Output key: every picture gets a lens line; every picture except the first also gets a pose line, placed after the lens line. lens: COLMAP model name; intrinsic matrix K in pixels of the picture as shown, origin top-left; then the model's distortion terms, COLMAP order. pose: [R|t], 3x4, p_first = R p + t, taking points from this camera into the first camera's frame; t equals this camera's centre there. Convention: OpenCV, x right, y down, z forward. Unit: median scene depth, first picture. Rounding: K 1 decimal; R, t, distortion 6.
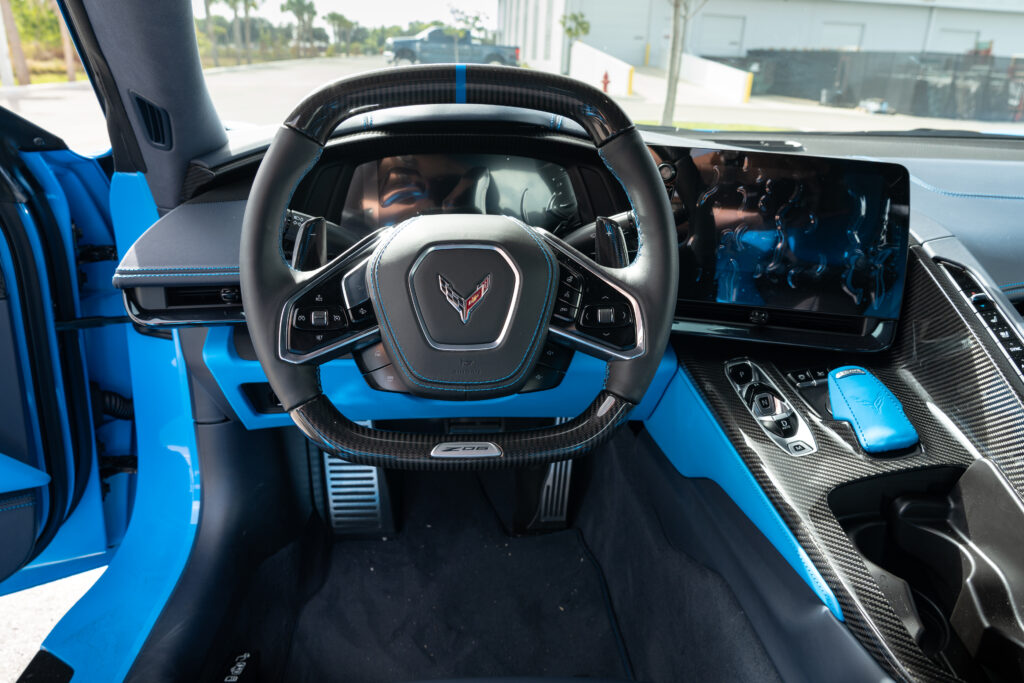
lens RADIAL K [[769.9, 0, 504.2], [0, 769.9, 344.5], [0, 0, 1]] dist [-0.014065, -0.007866]
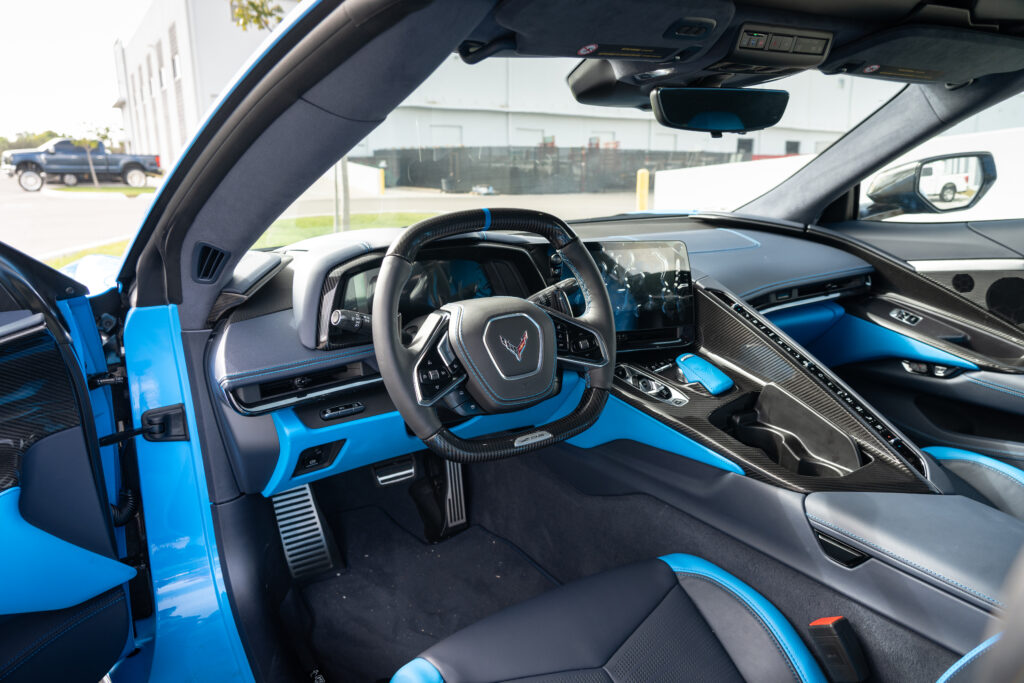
lens RADIAL K [[693.4, 0, 518.9], [0, 693.4, 345.3], [0, 0, 1]] dist [-0.016775, 0.015962]
pose [[0.879239, -0.159154, 0.449009, -0.586474], [0.199519, 0.978919, -0.043709, 0.001792], [-0.432587, 0.128016, 0.892457, -0.263626]]
